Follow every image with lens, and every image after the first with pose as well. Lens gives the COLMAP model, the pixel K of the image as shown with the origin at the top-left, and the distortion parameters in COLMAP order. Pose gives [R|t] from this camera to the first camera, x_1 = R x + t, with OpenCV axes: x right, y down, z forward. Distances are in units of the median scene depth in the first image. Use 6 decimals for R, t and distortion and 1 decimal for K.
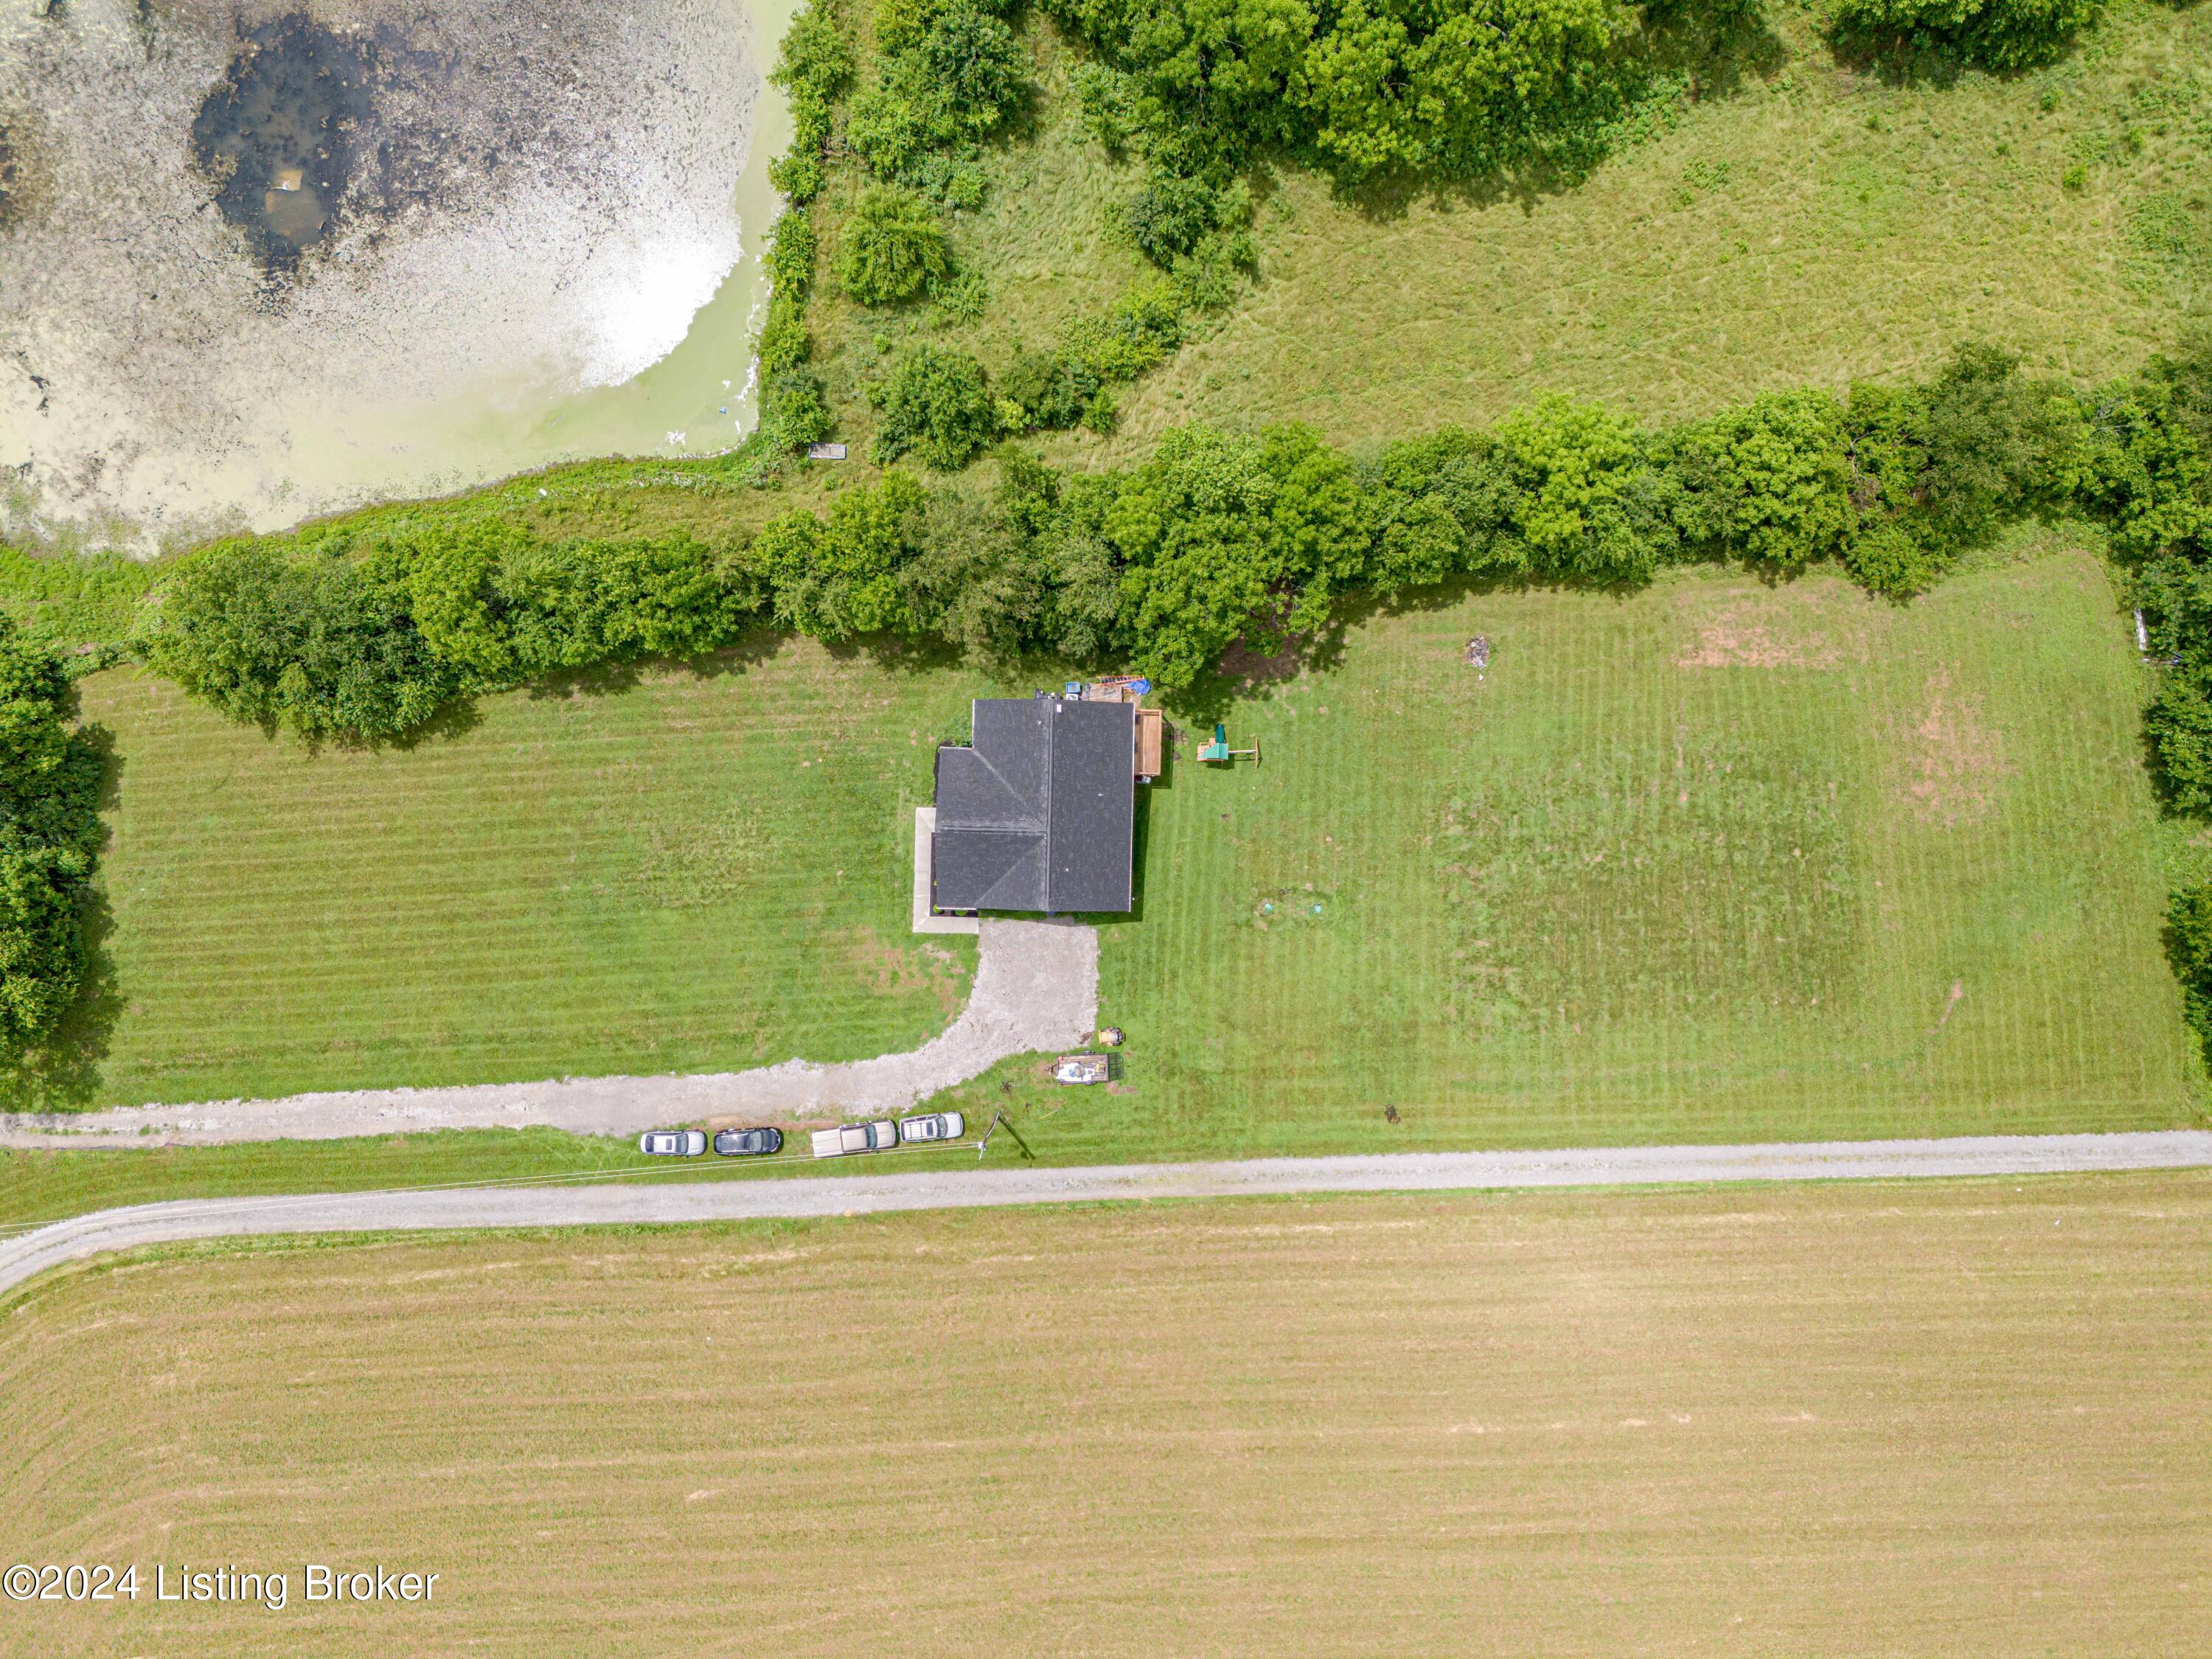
lens RADIAL K [[1644.1, 0, 1106.0], [0, 1644.1, 829.5], [0, 0, 1]] dist [0.079445, -0.056401]
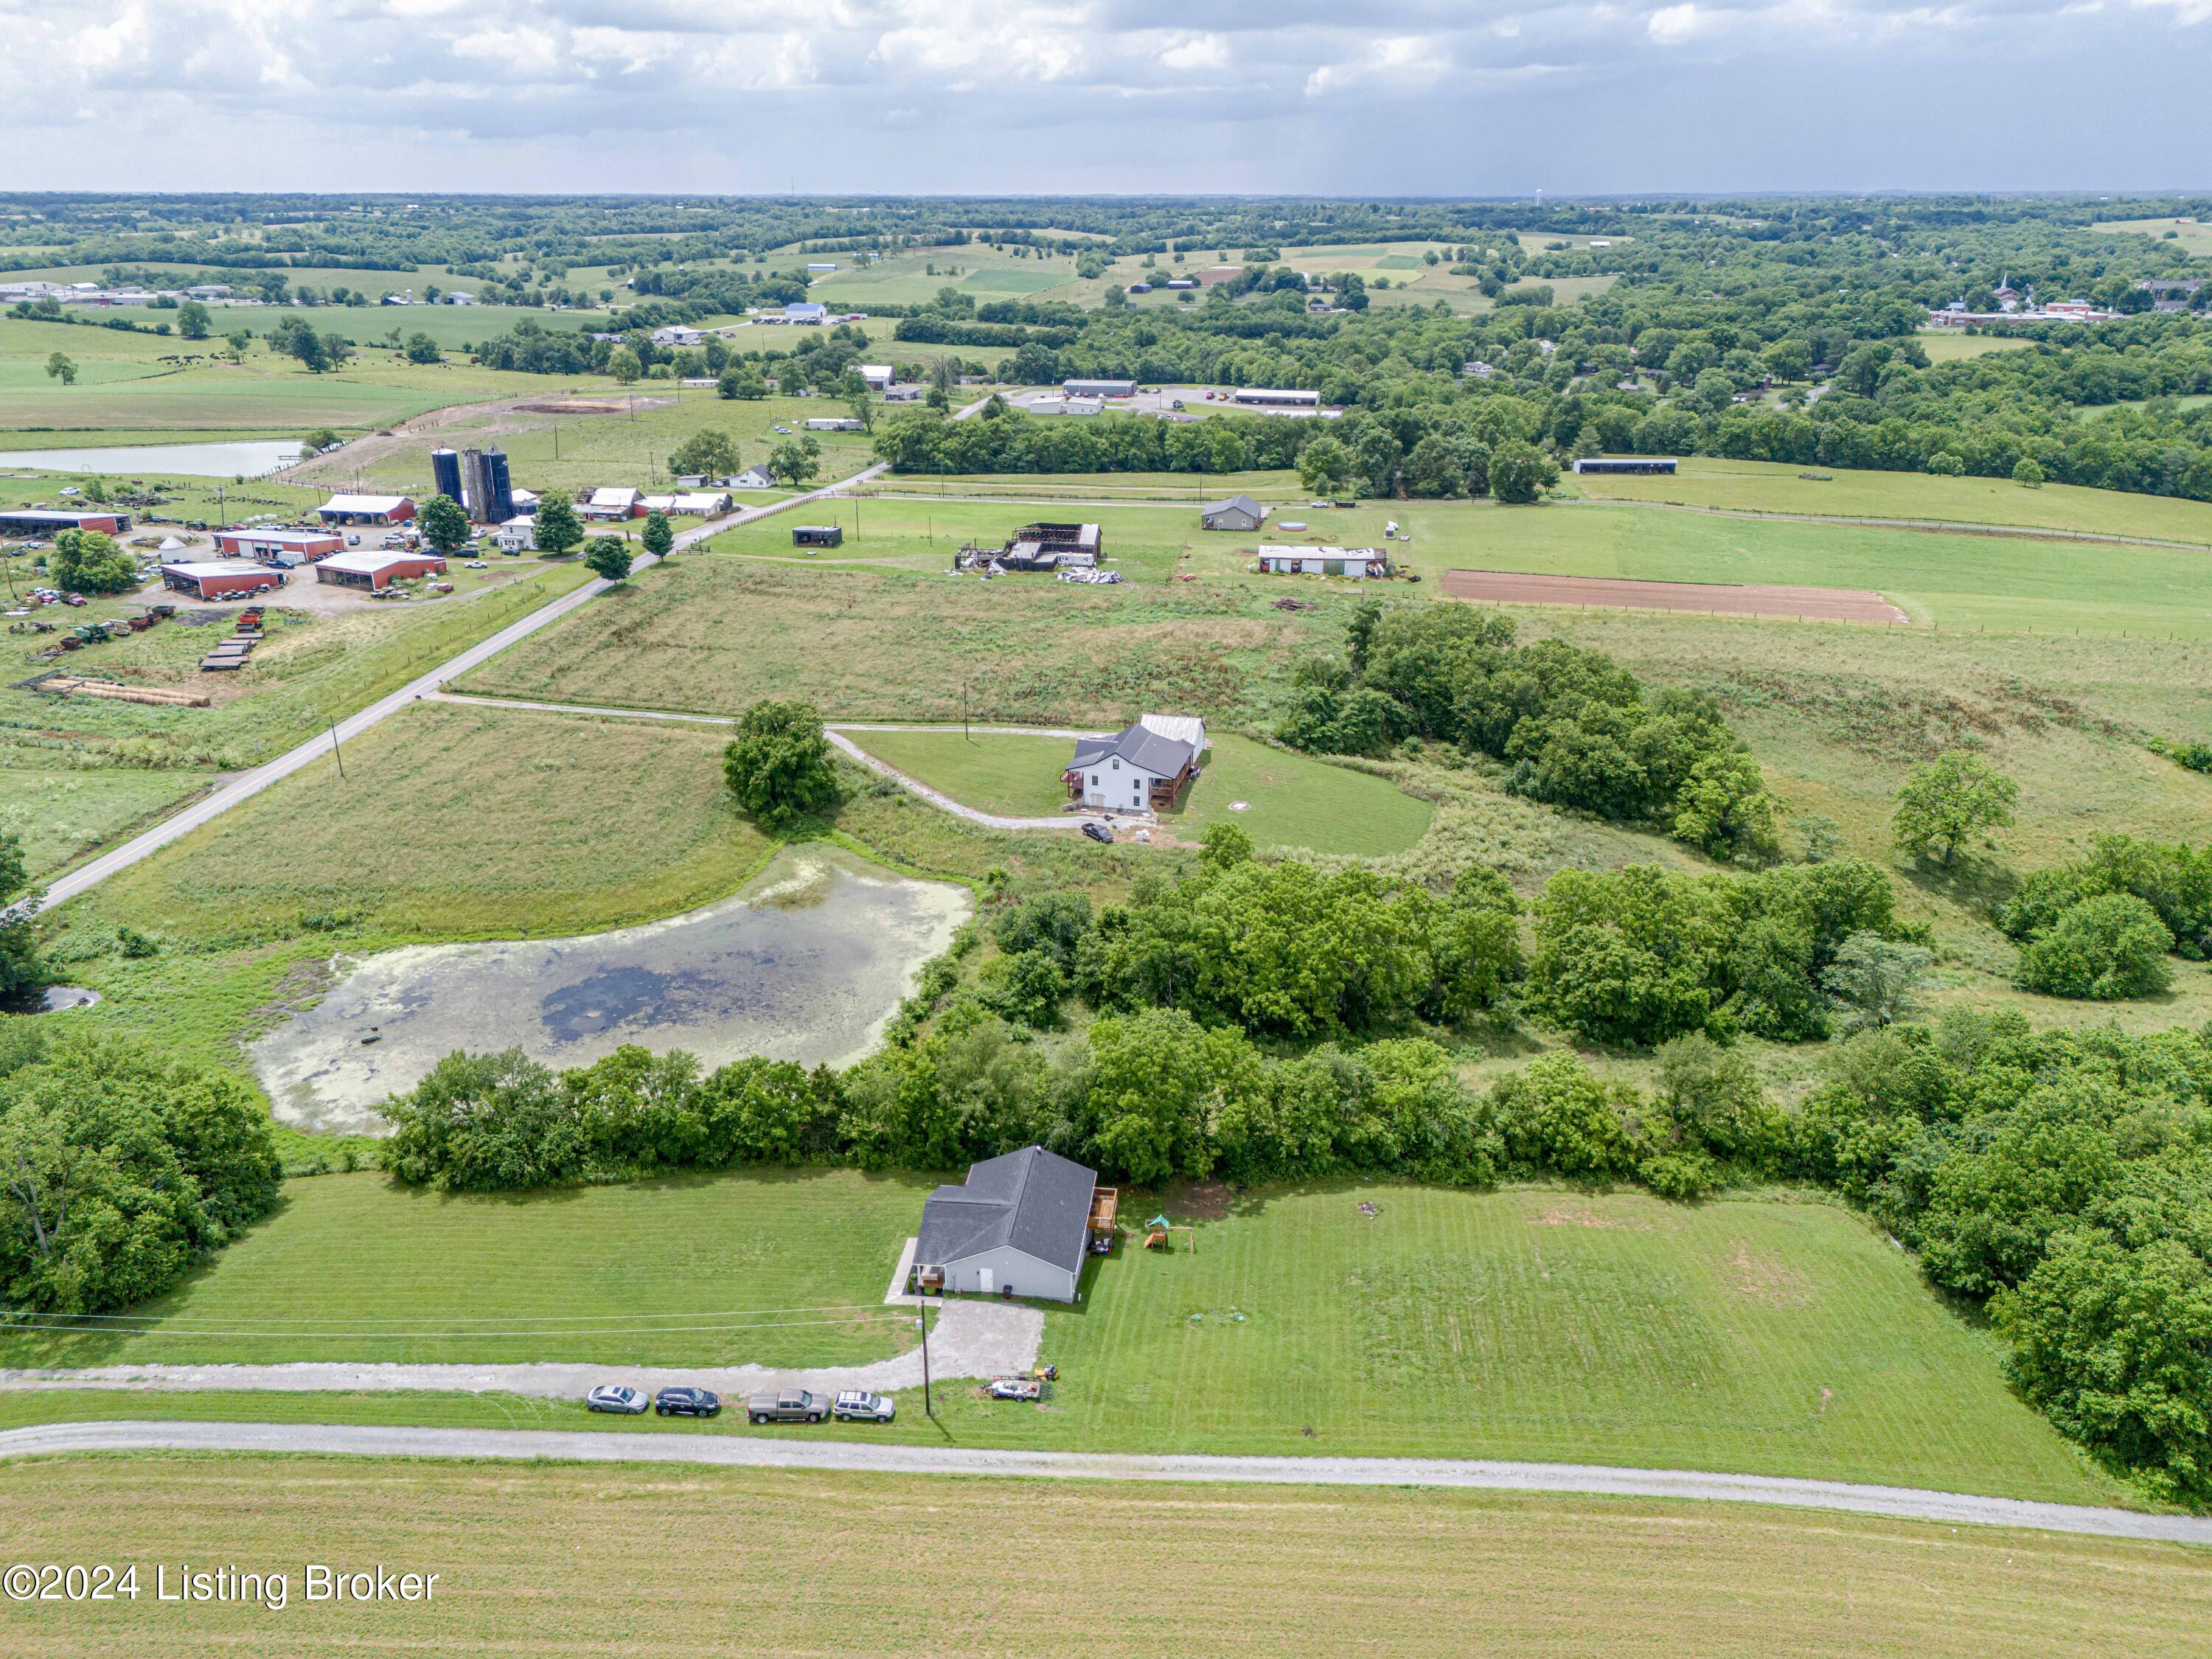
lens RADIAL K [[1644.1, 0, 1106.0], [0, 1644.1, 829.5], [0, 0, 1]] dist [0.079445, -0.056401]
pose [[0.995954, 0.054725, -0.071274, 0.099746], [-0.086273, 0.360485, -0.928767, 0.998546], [-0.025133, 0.931158, 0.363748, 0.272946]]
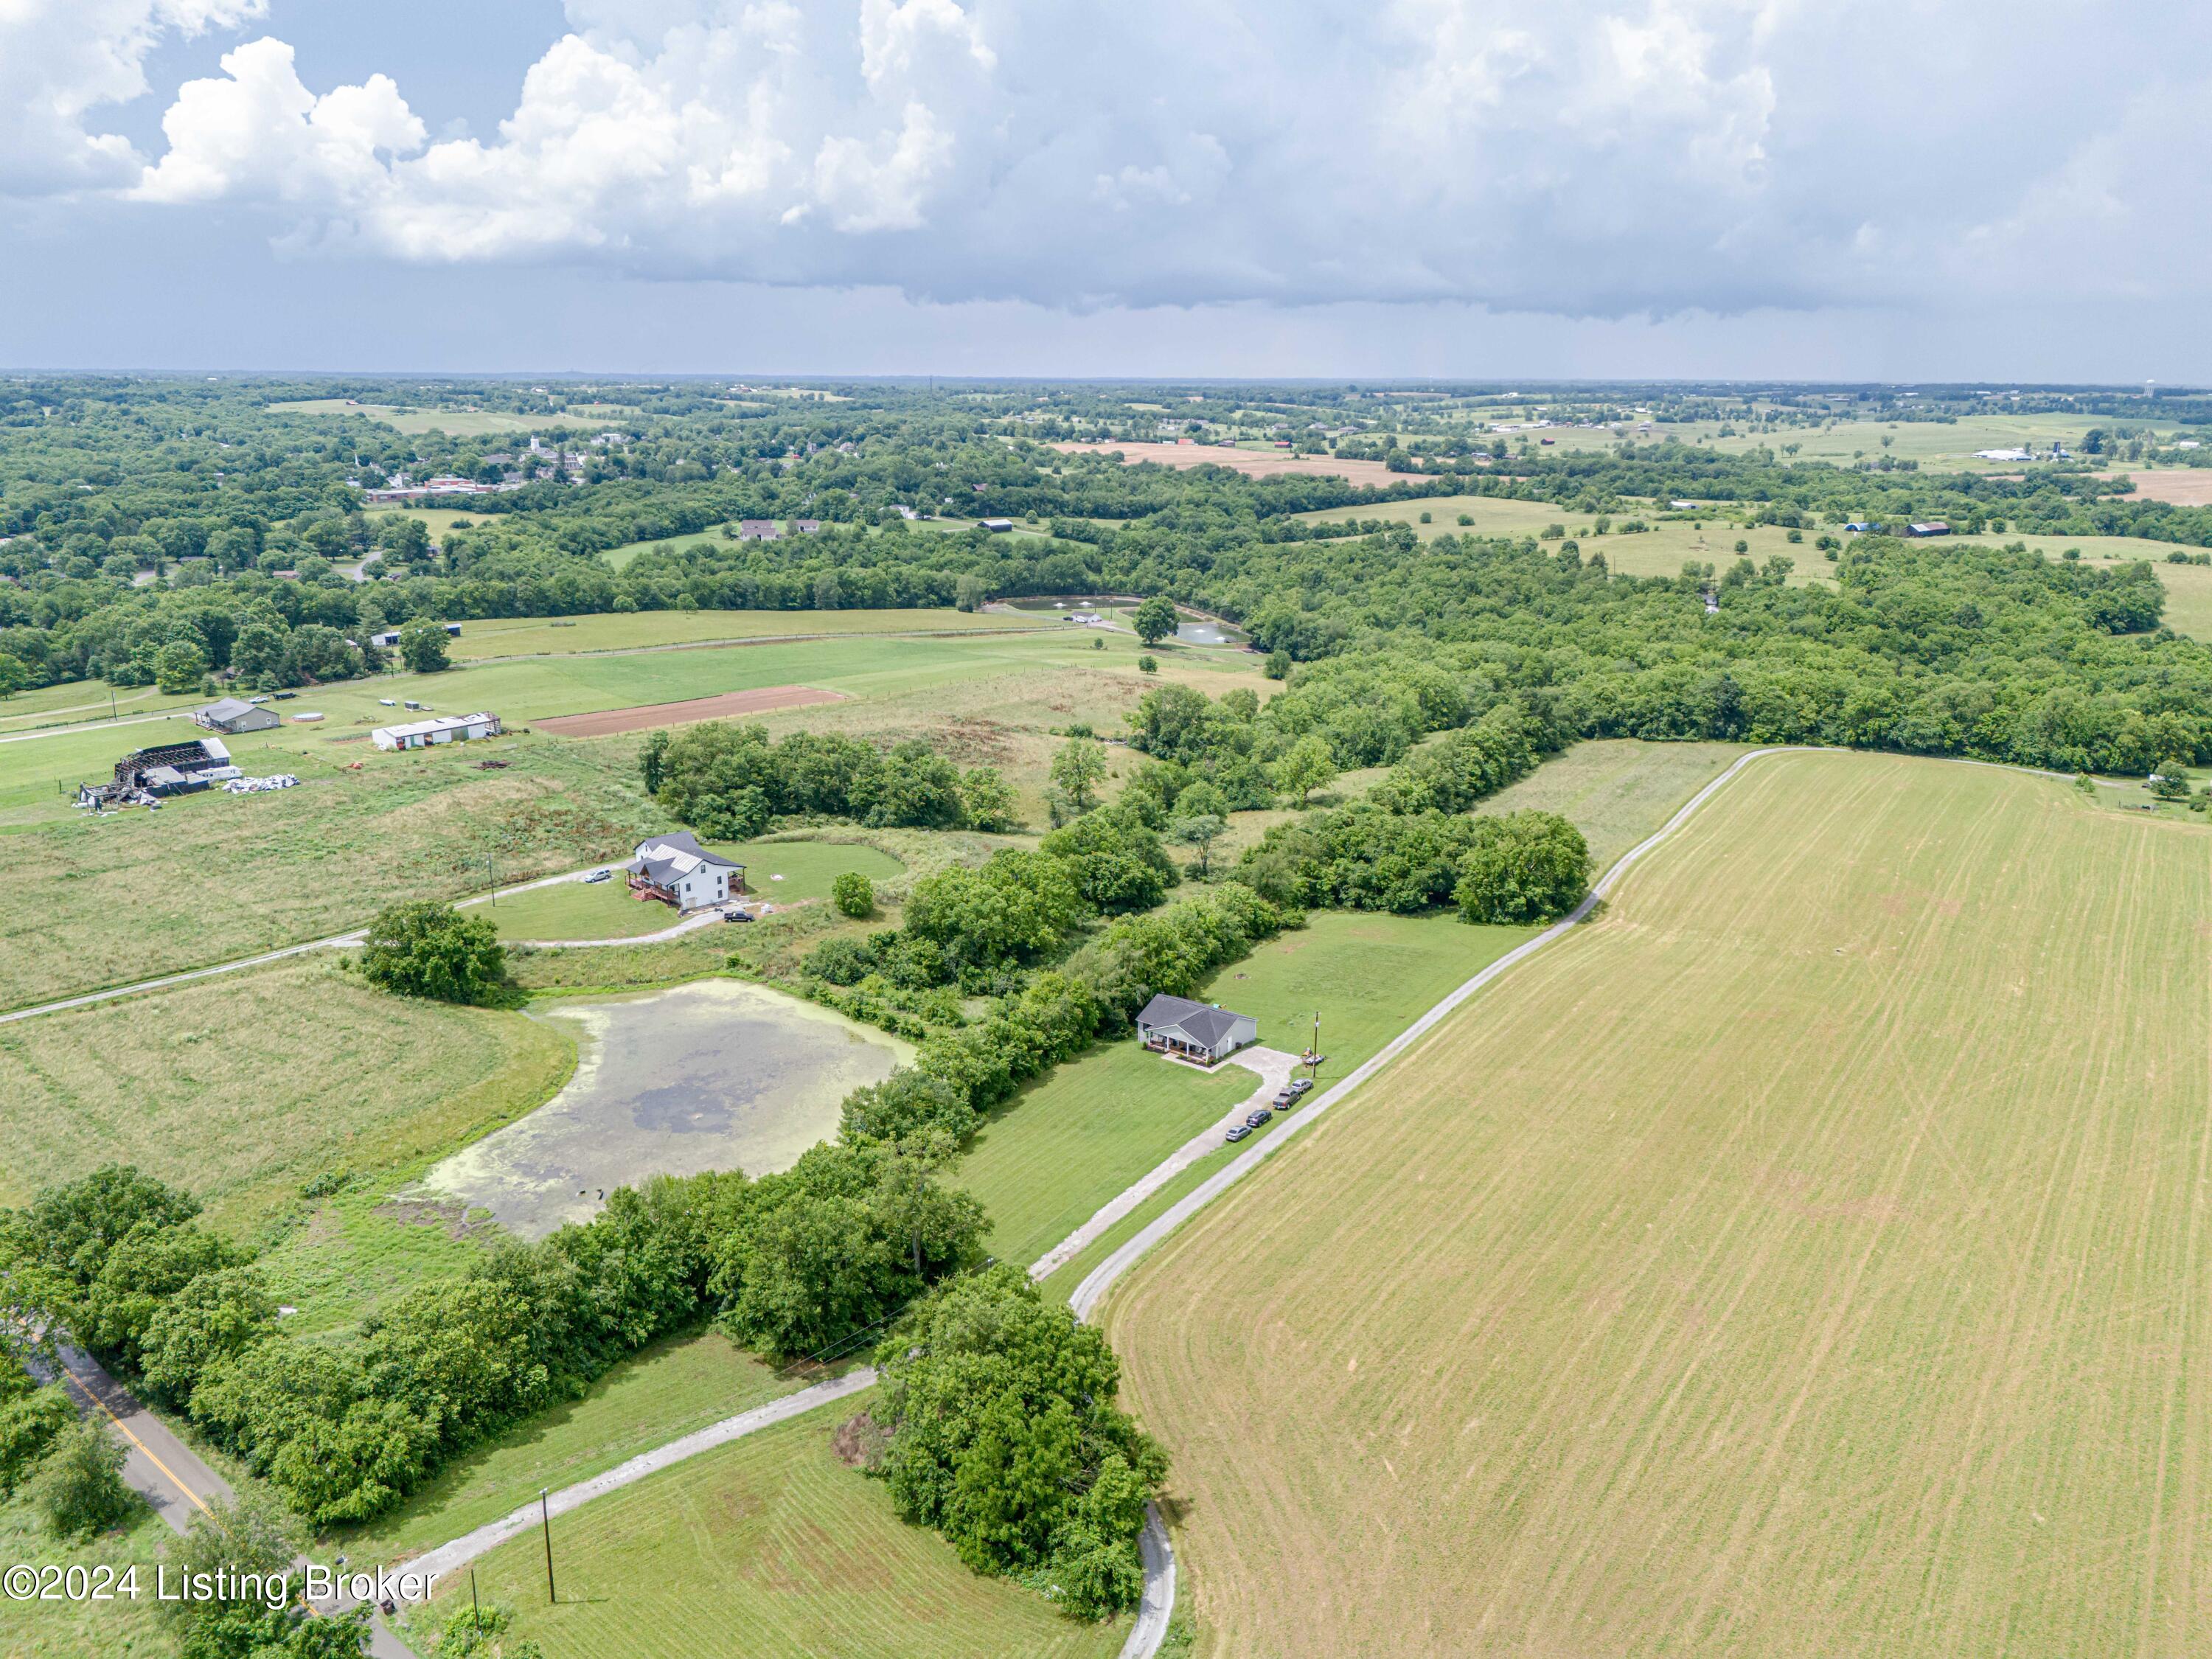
lens RADIAL K [[1653.8, 0, 1106.0], [0, 1653.8, 829.5], [0, 0, 1]] dist [0.104195, -0.105565]
pose [[0.590616, -0.189128, 0.784476, -1.707538], [0.806686, 0.163350, -0.567956, 1.051690], [-0.020727, 0.968270, 0.249044, 0.216956]]
